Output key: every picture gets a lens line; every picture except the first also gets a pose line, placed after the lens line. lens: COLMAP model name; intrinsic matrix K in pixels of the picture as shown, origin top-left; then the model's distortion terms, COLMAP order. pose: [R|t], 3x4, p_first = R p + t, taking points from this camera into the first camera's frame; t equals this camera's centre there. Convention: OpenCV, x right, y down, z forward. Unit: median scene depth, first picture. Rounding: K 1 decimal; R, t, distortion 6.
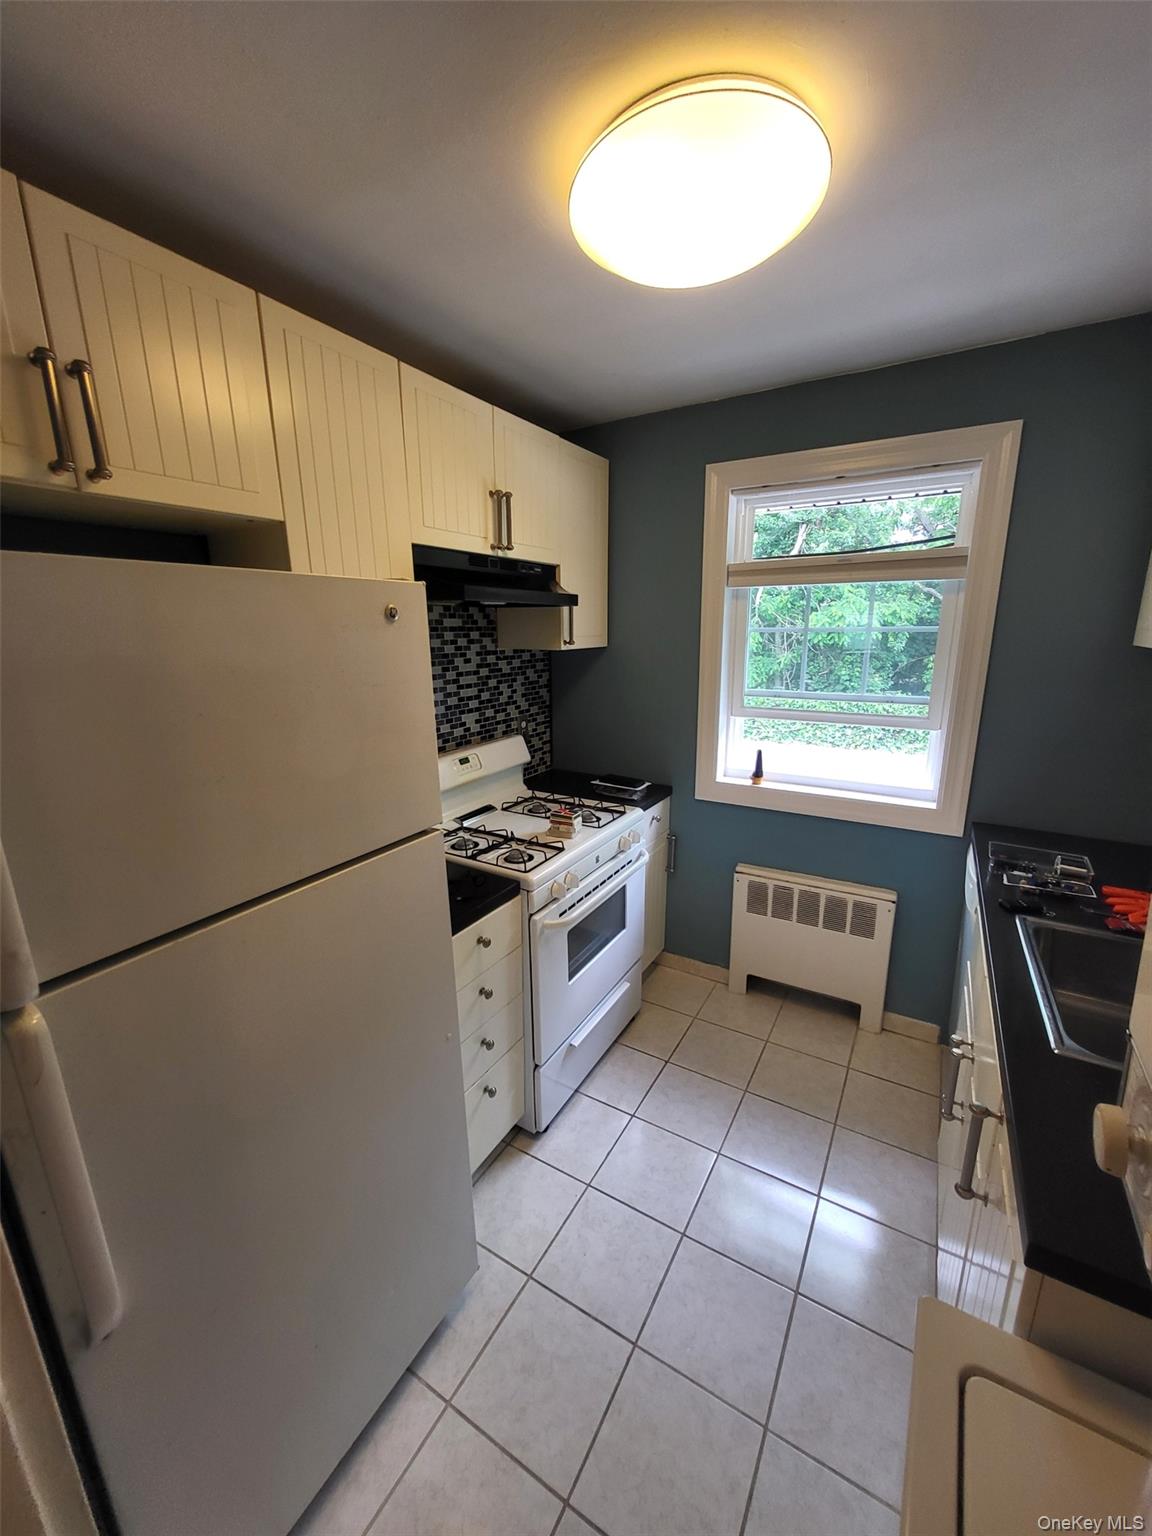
lens RADIAL K [[609.0, 0, 579.4], [0, 609.0, 773.5], [0, 0, 1]] dist [-0.001066, 0.000142]
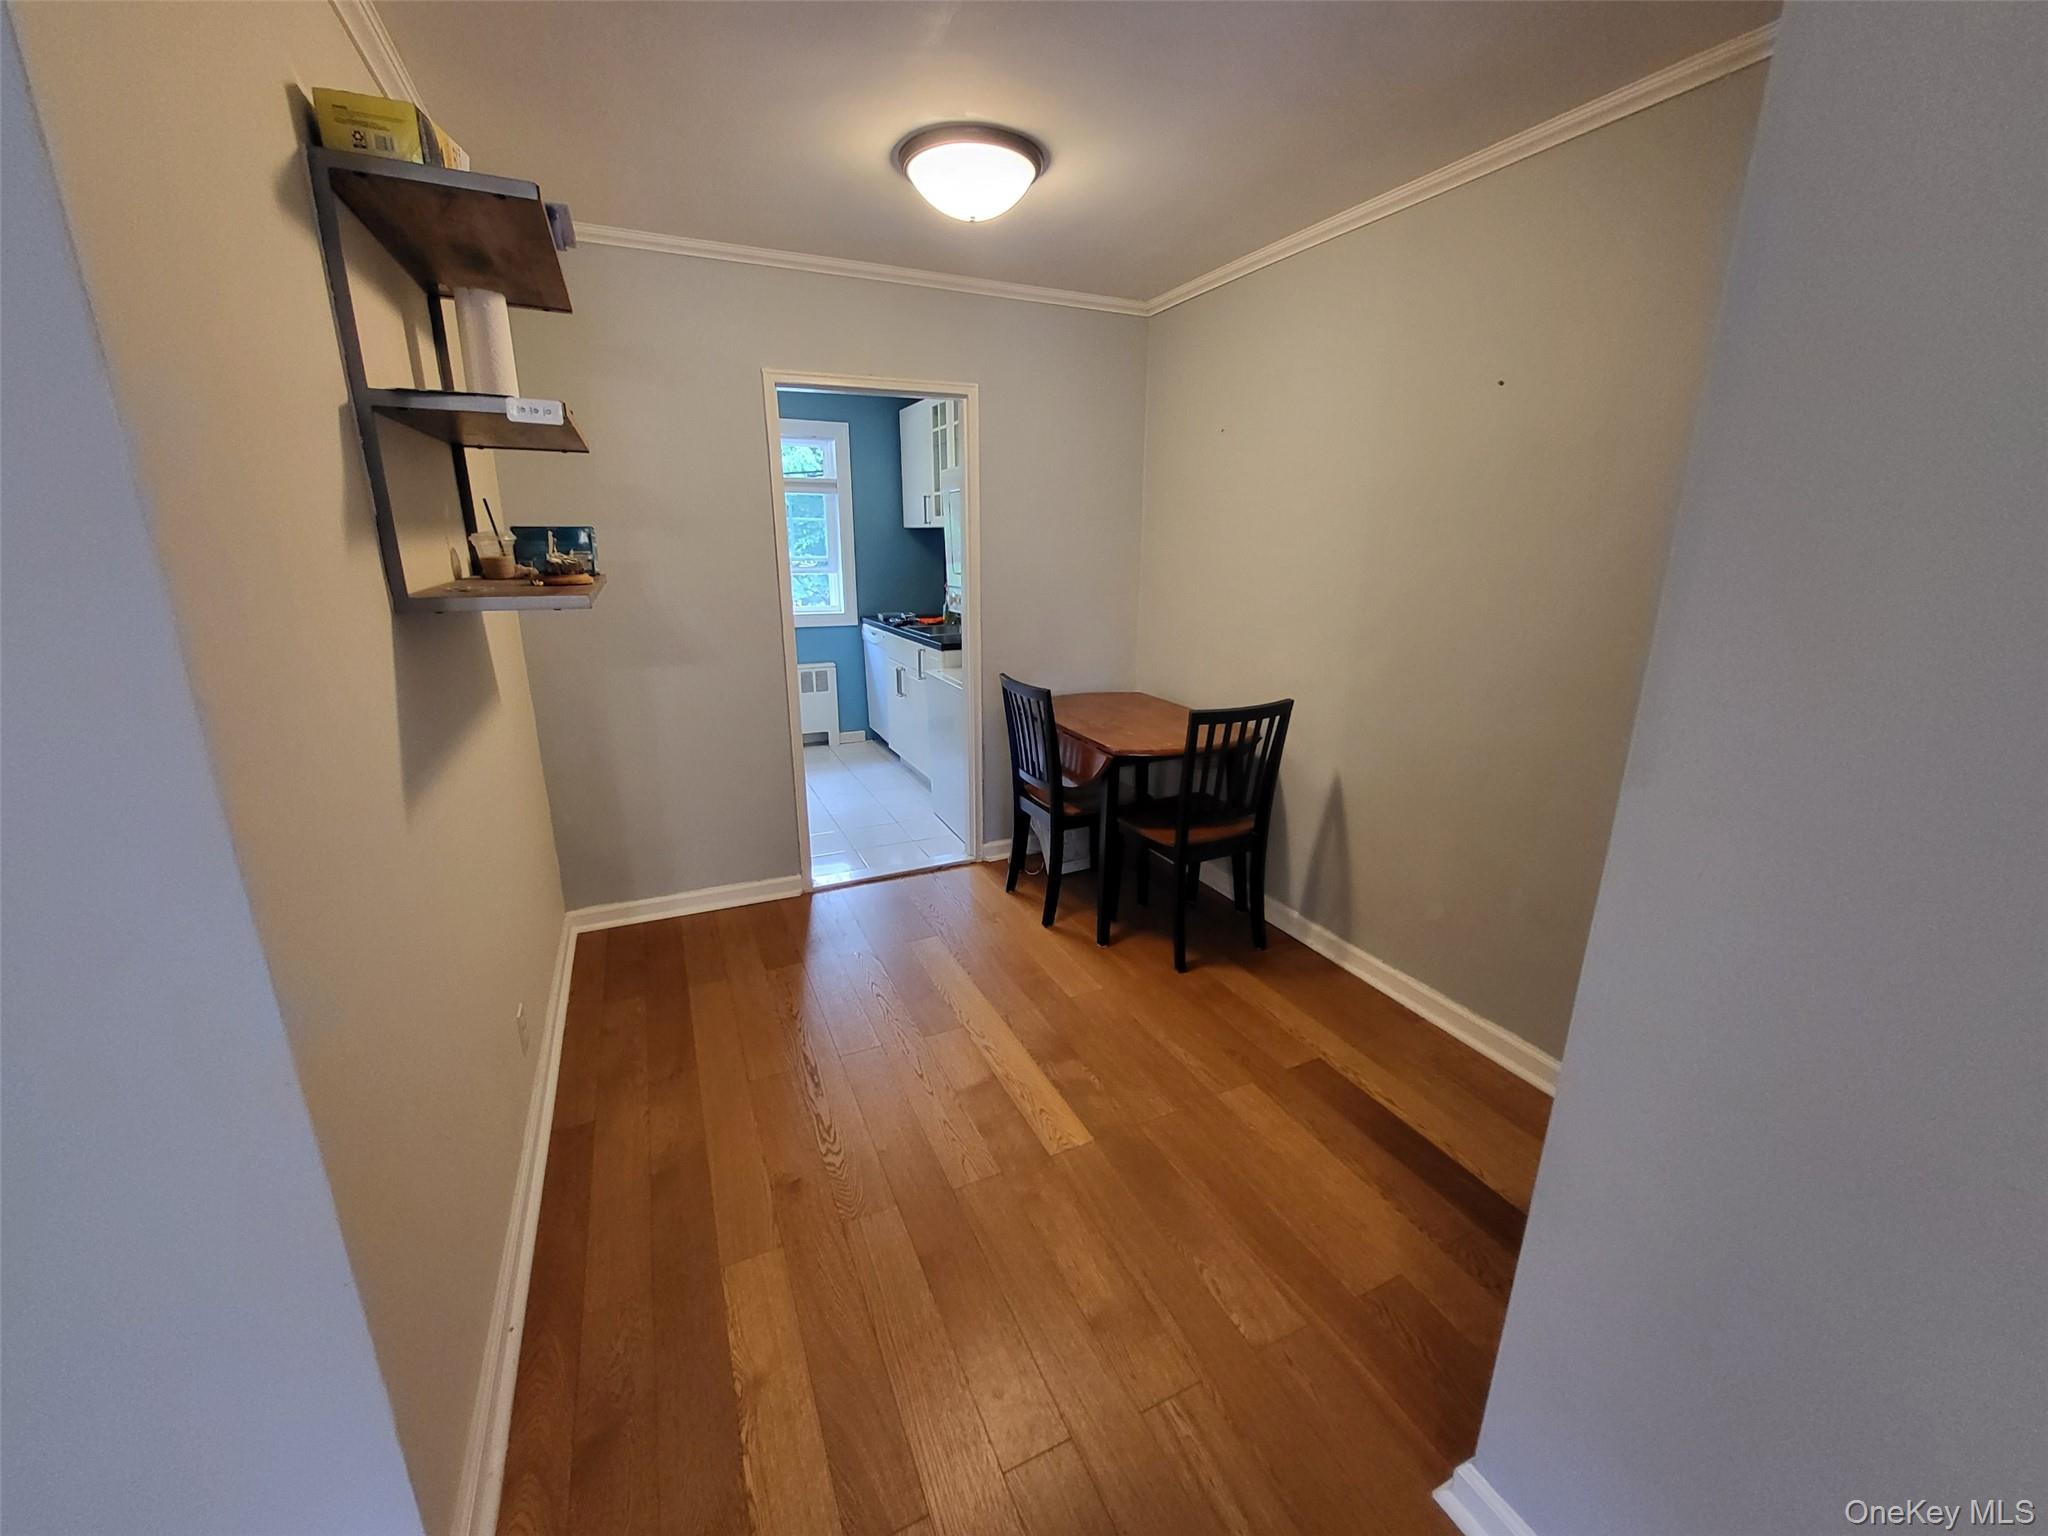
lens RADIAL K [[812.0, 0, 1024.2], [0, 812.0, 751.9], [0, 0, 1]] dist [-0.001066, 0.000142]
pose [[0.579646, -0.209056, 0.787595, -1.093636], [0.184086, 0.975139, 0.123356, 0.250159], [-0.793802, 0.073482, 0.603720, -0.889135]]
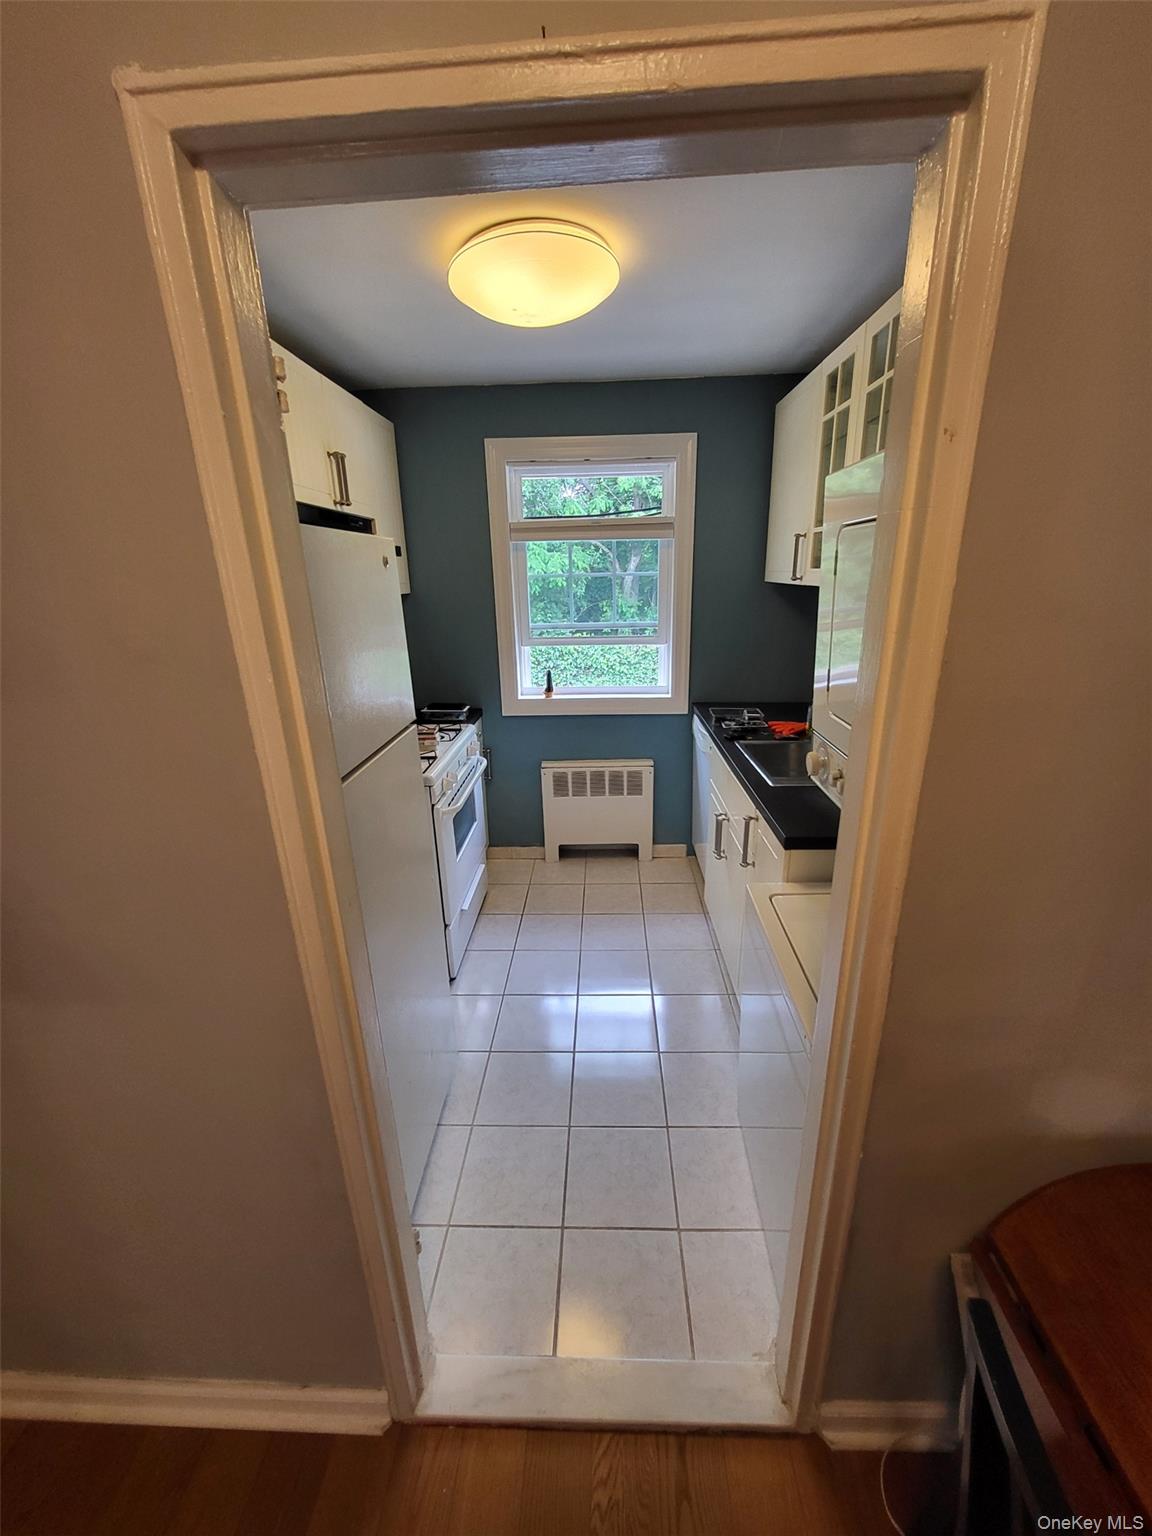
lens RADIAL K [[609.0, 0, 589.3], [0, 609.0, 773.5], [0, 0, 1]] dist [-0.001066, 0.000142]
pose [[0.874056, -0.160519, 0.458541, -0.265110], [0.125969, 0.986440, 0.105200, 0.053826], [-0.469210, -0.034189, 0.882425, -0.195546]]
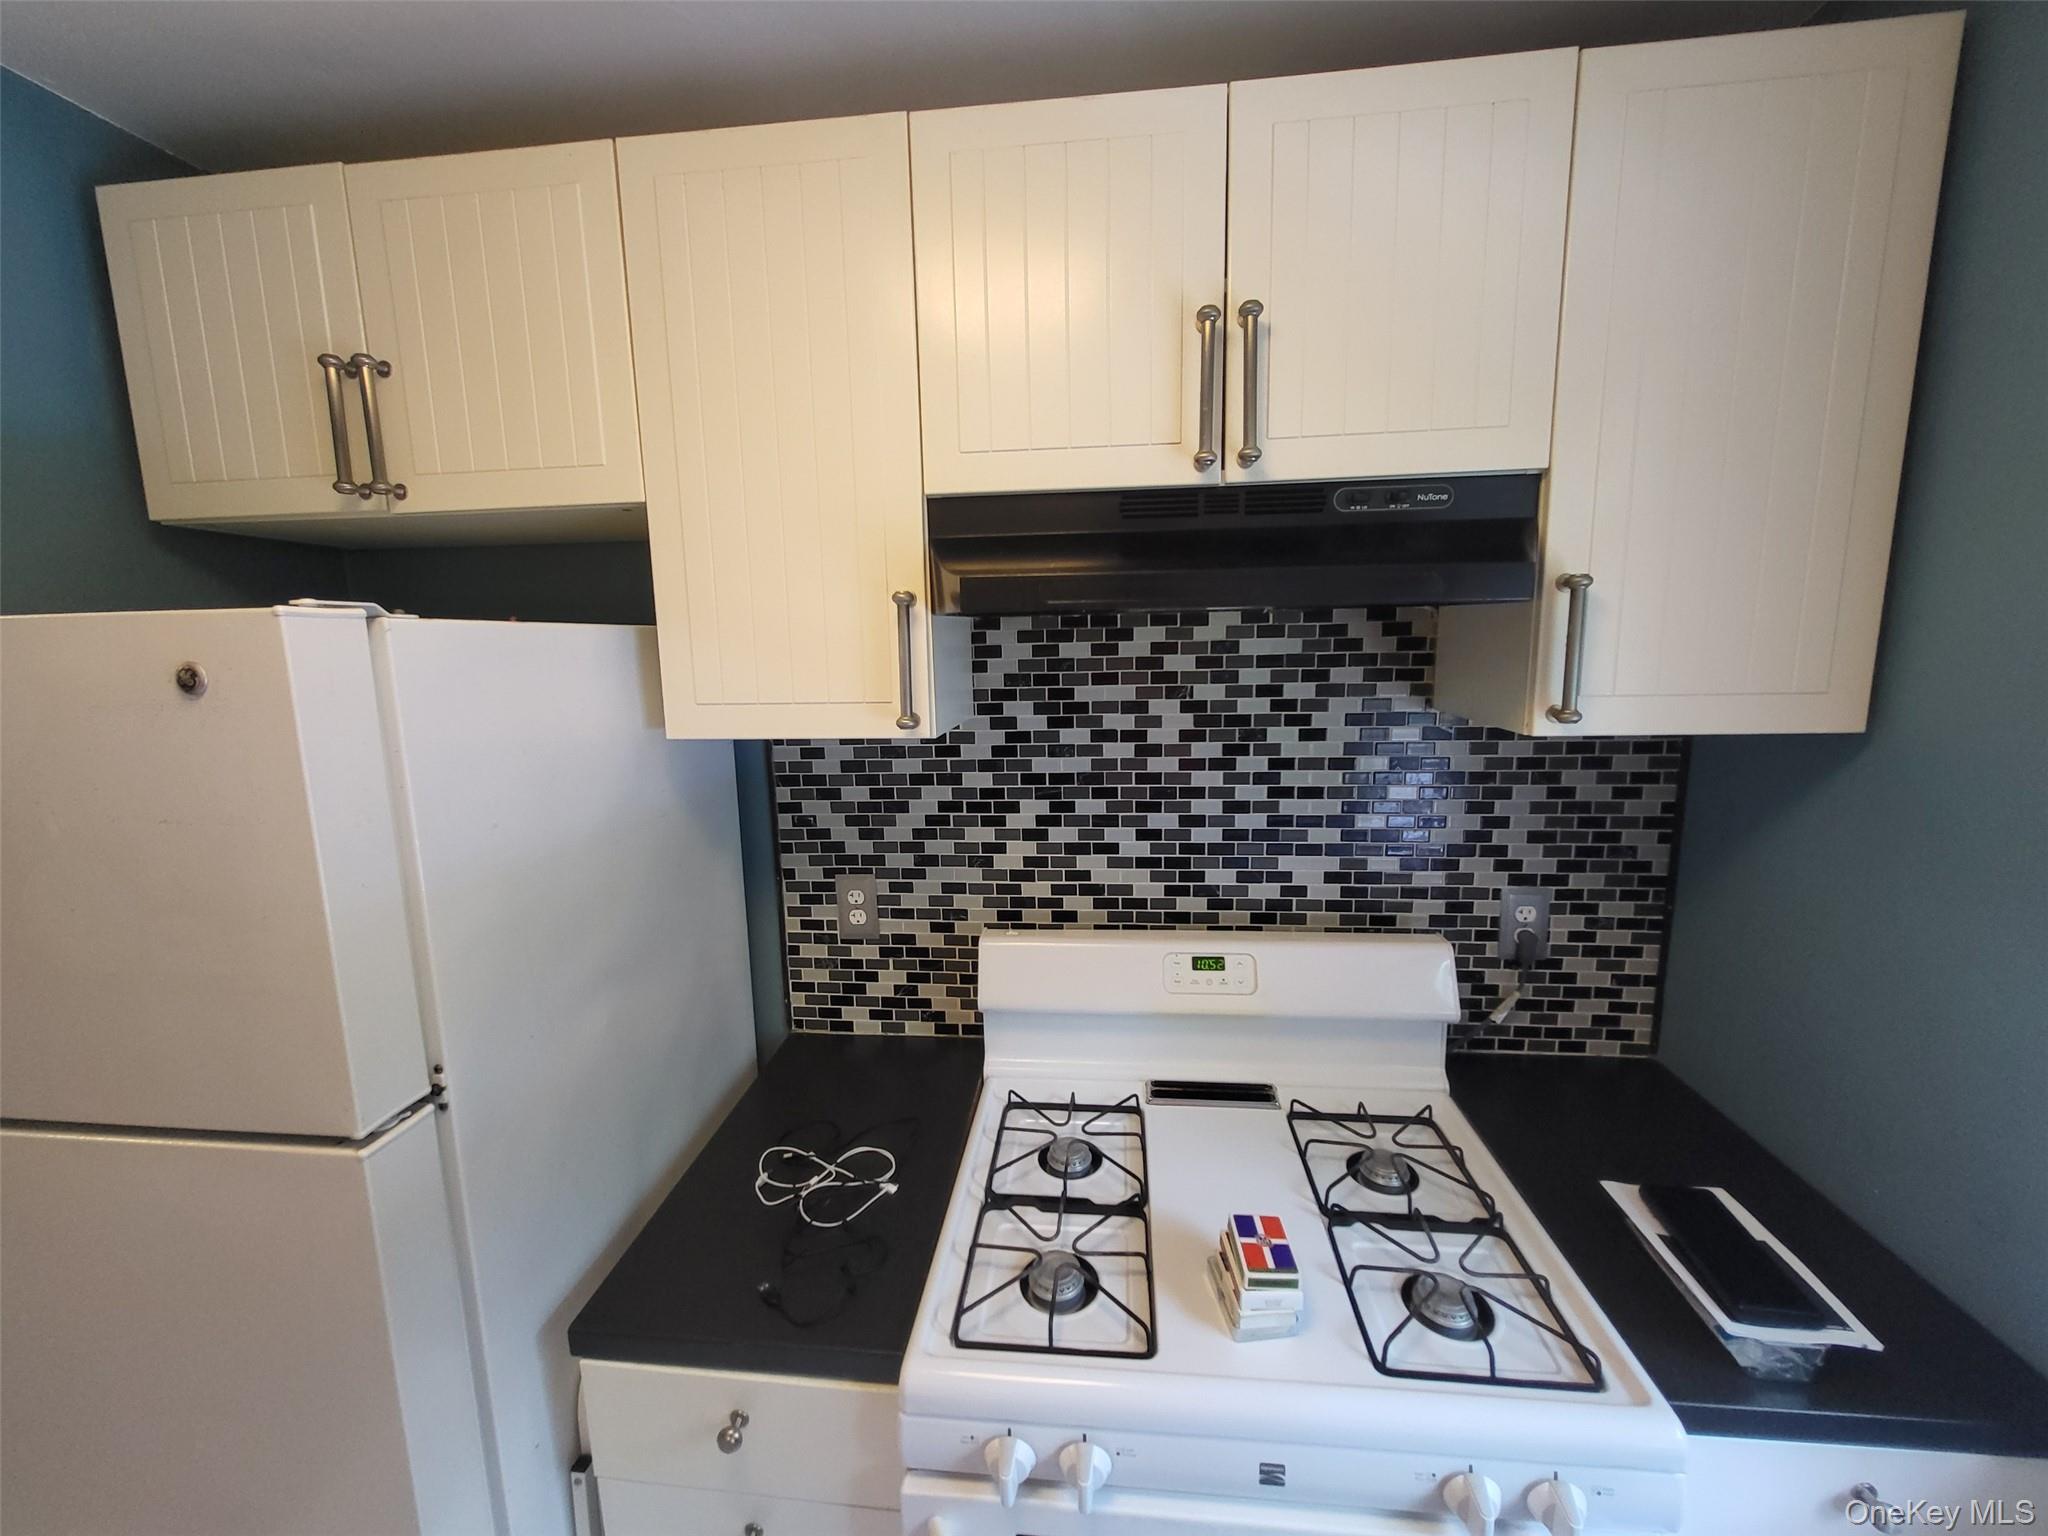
lens RADIAL K [[812.0, 0, 1028.5], [0, 812.0, 757.2], [0, 0, 1]] dist [-0.001066, 0.000142]
pose [[0.417232, 0.139251, -0.898068, 0.237624], [-0.198505, 0.978294, 0.059467, -0.161170], [0.886856, 0.153460, 0.435818, 0.571720]]
